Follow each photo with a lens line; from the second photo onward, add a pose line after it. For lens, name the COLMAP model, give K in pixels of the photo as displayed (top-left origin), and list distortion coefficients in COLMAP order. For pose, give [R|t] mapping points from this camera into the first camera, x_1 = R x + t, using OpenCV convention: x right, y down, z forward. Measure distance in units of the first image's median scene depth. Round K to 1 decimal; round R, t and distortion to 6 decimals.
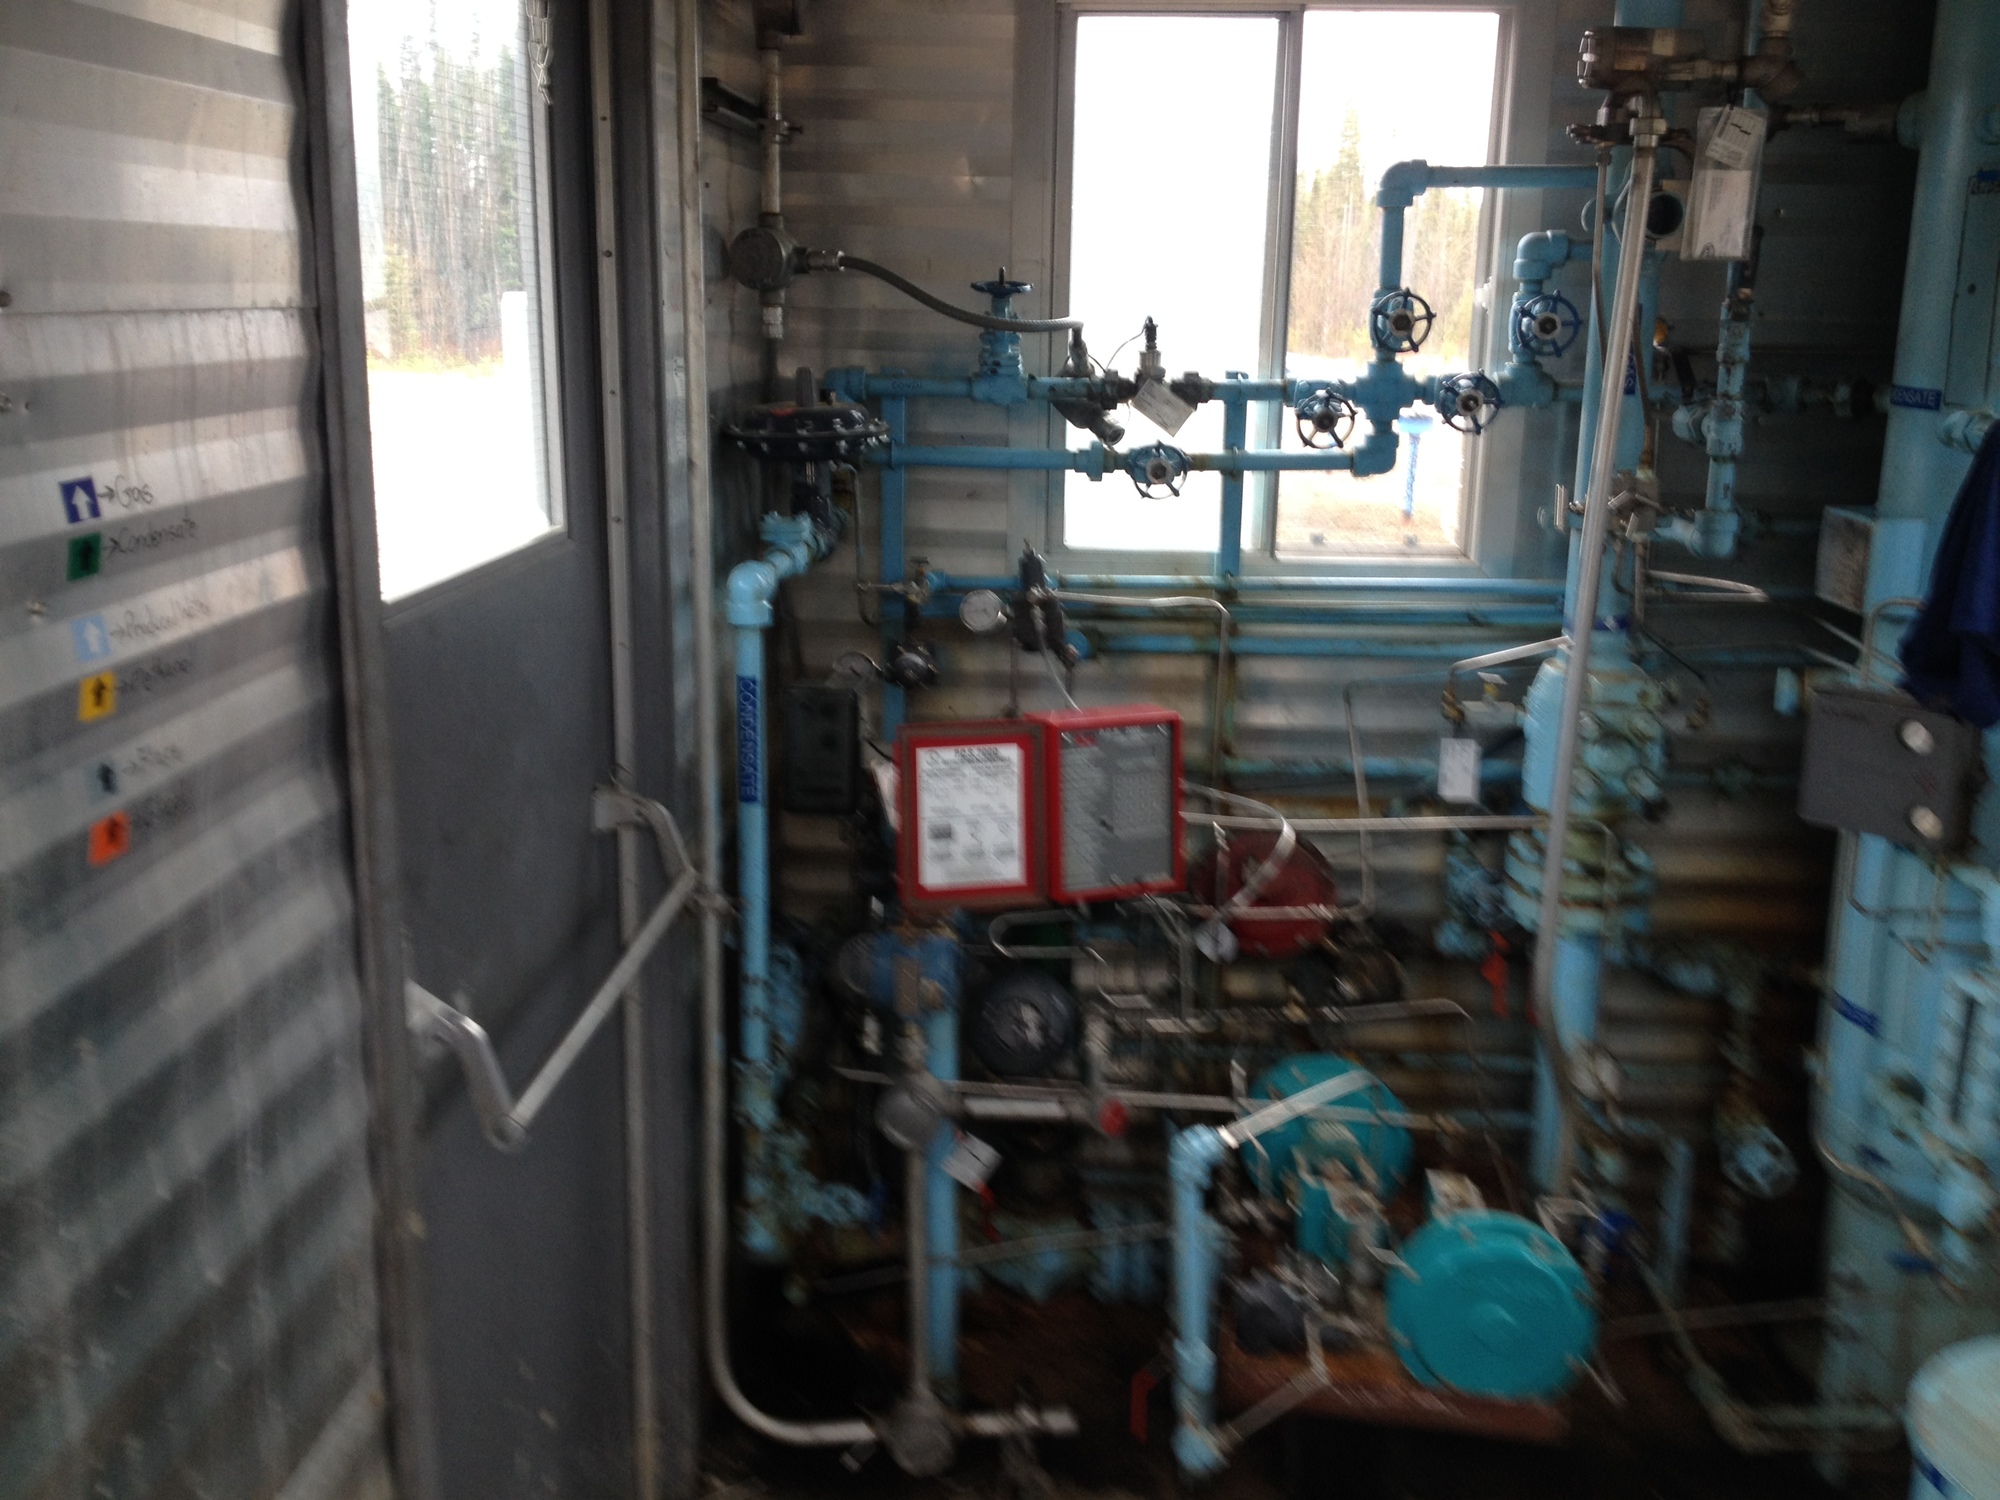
lens RADIAL K [[2060.6, 0, 935.3], [0, 2060.6, 783.6], [0, 0, 1]] dist [0.132310, -0.330799]
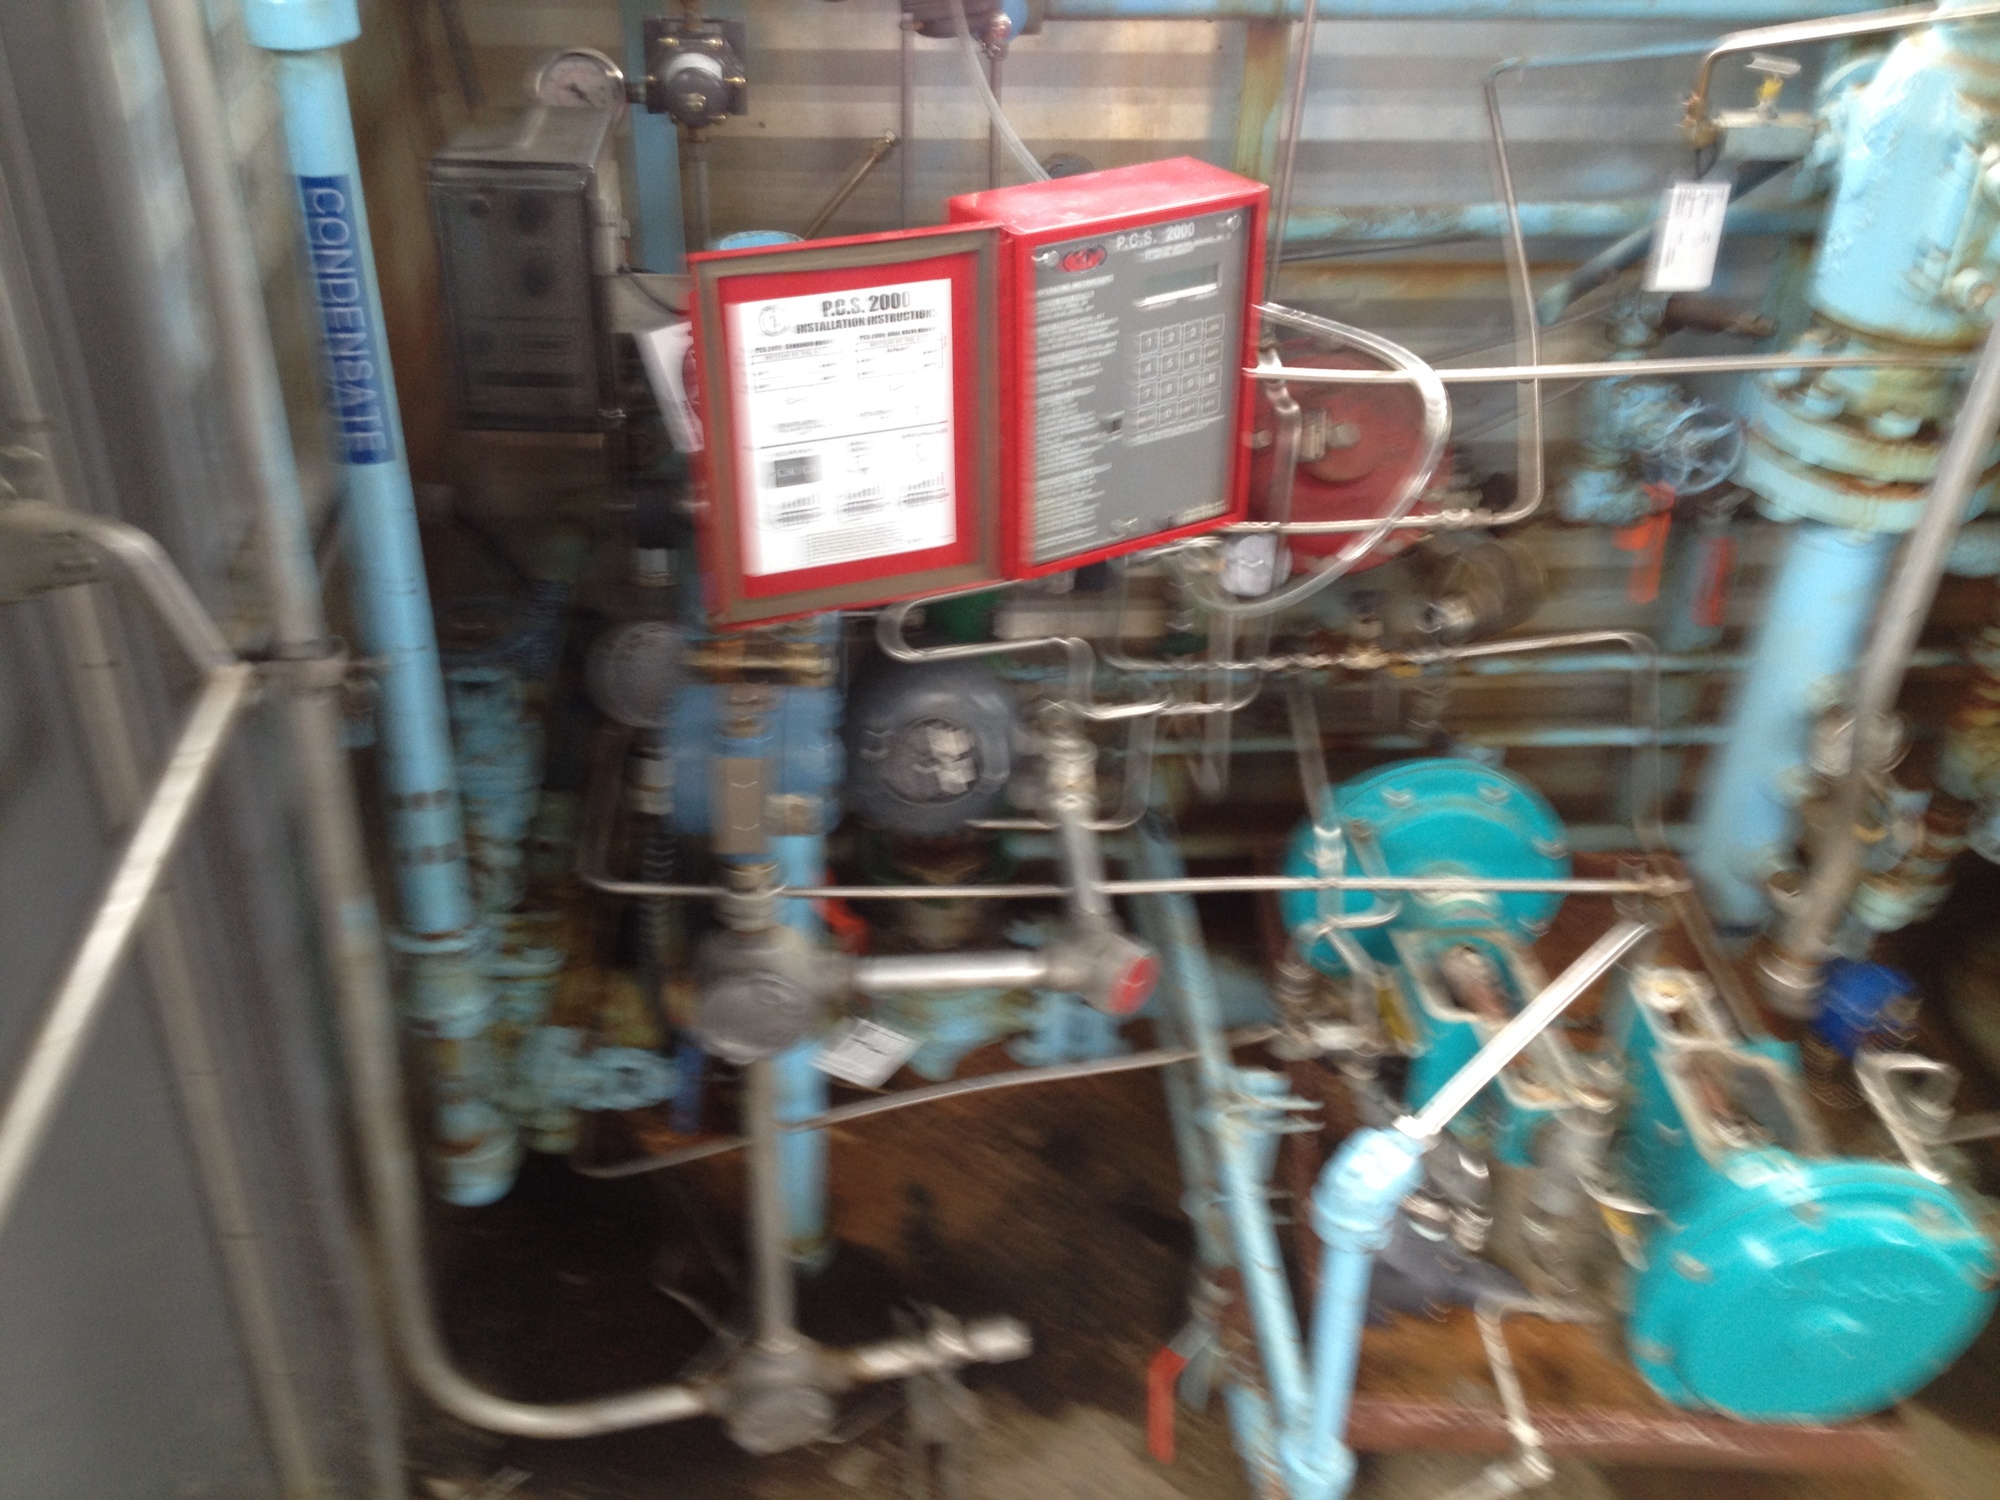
lens RADIAL K [[2091.9, 0, 1000.0], [0, 2091.9, 750.0], [0, 0, 1]] dist [0.179952, -0.467302]
pose [[0.985017, -0.067655, 0.158635, -0.030775], [0.010066, 0.940825, 0.338743, -0.079419], [-0.172166, -0.332071, 0.927409, 0.505370]]
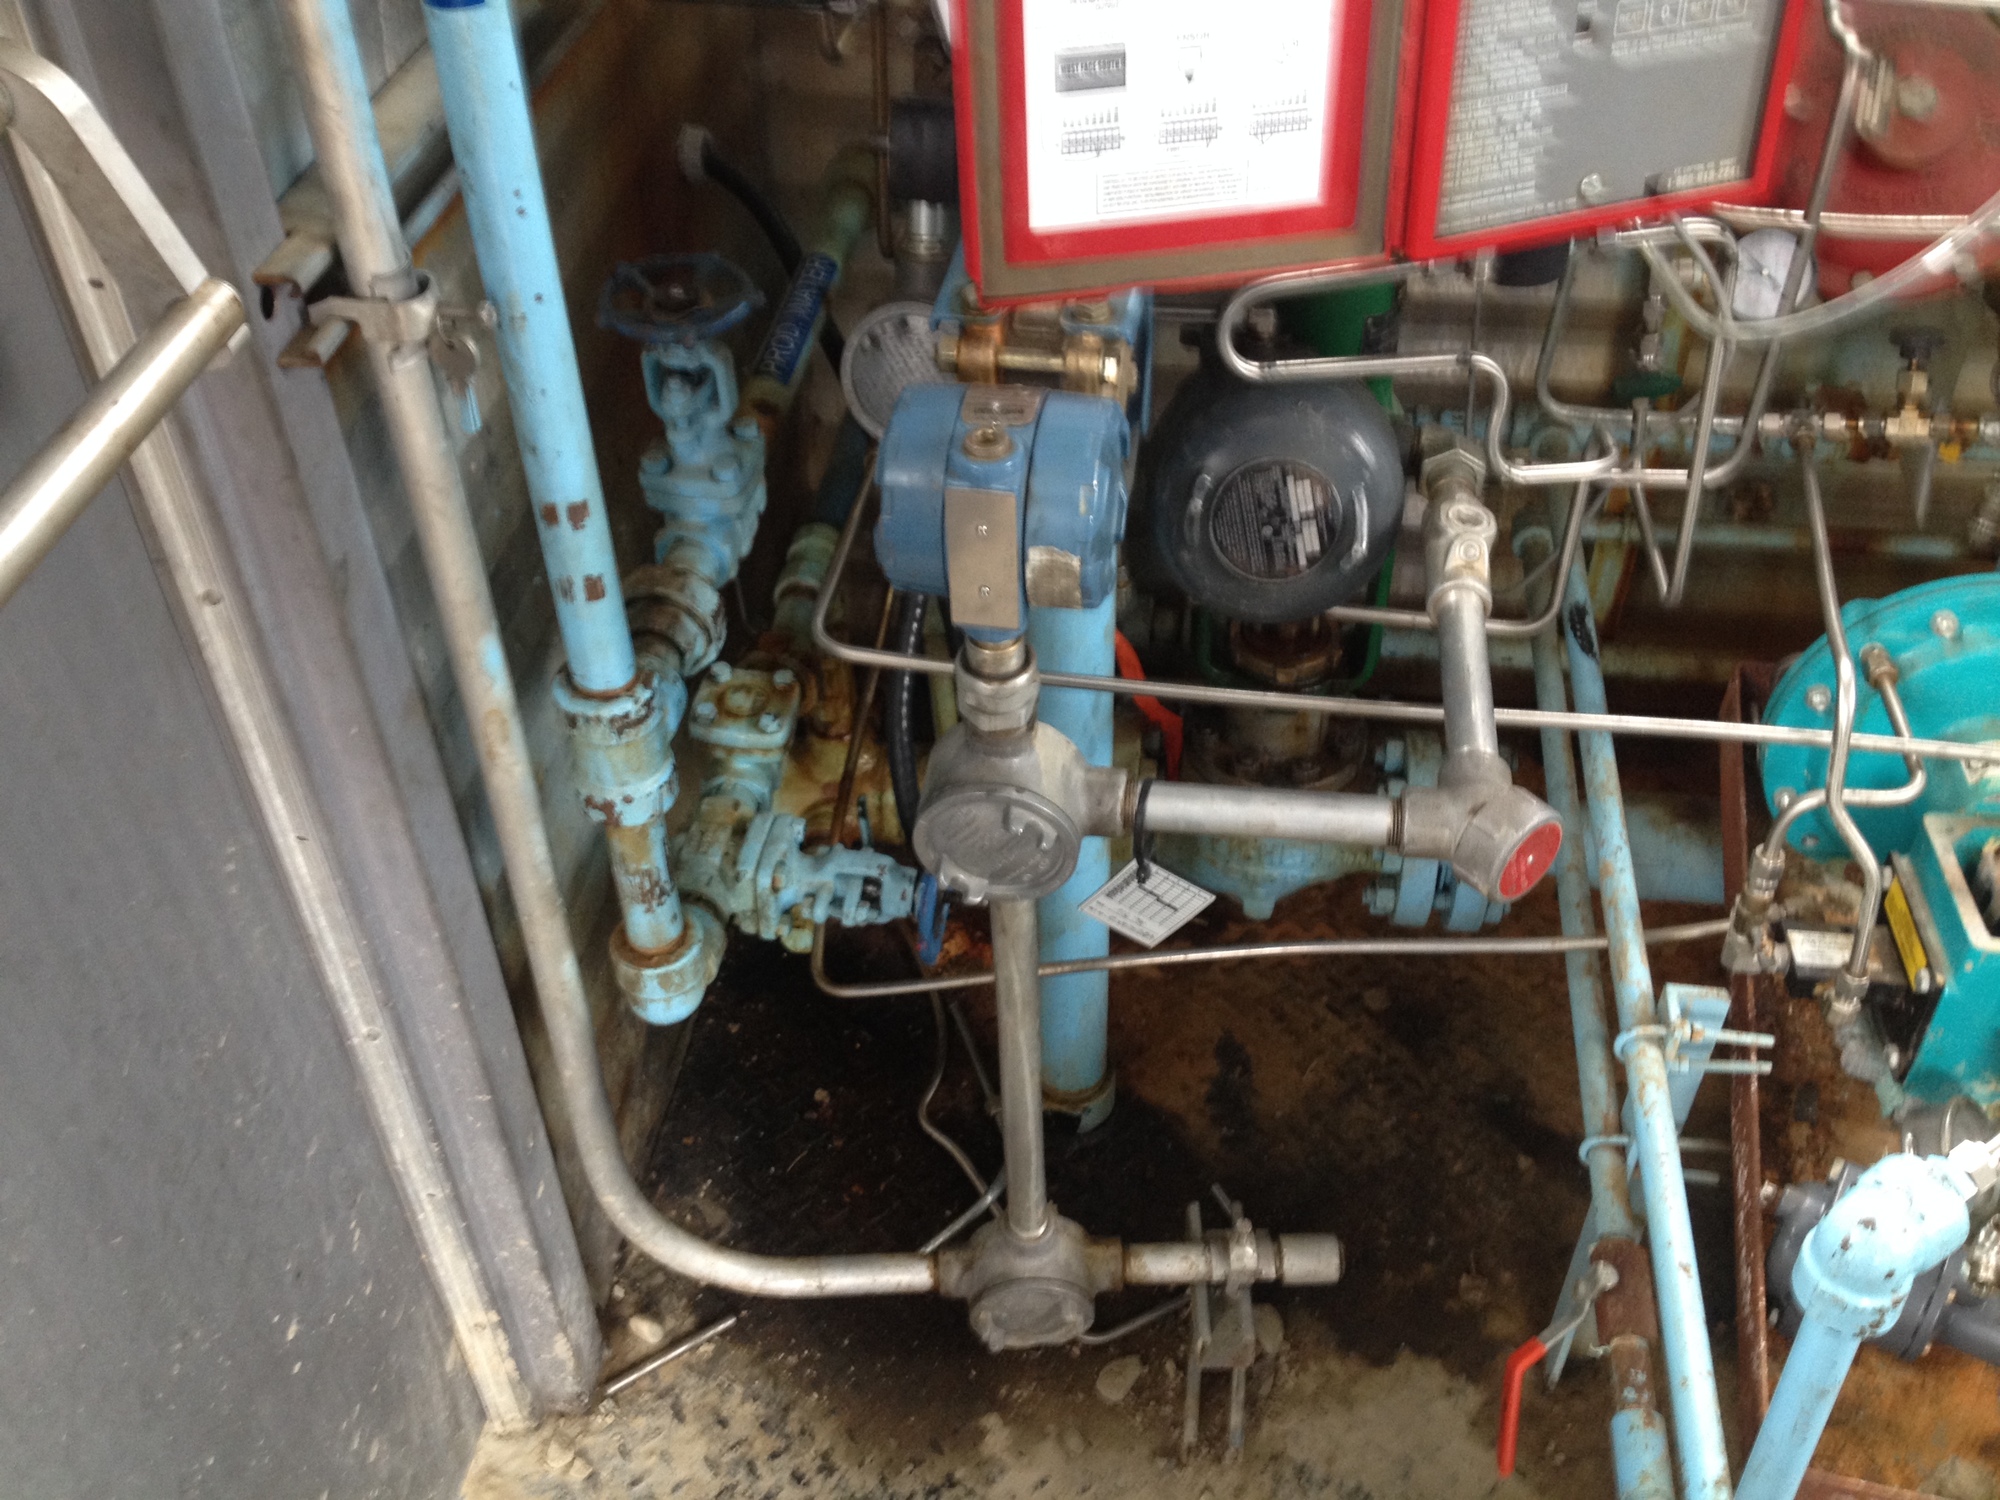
lens RADIAL K [[2014.4, 0, 1001.1], [0, 2014.4, 672.4], [0, 0, 1]] dist [0.174764, -0.263359]
pose [[0.999291, 0.014031, -0.034924, 0.001253], [0.001340, 0.914059, 0.405578, -0.019889], [0.037613, -0.405337, 0.913393, 0.652890]]
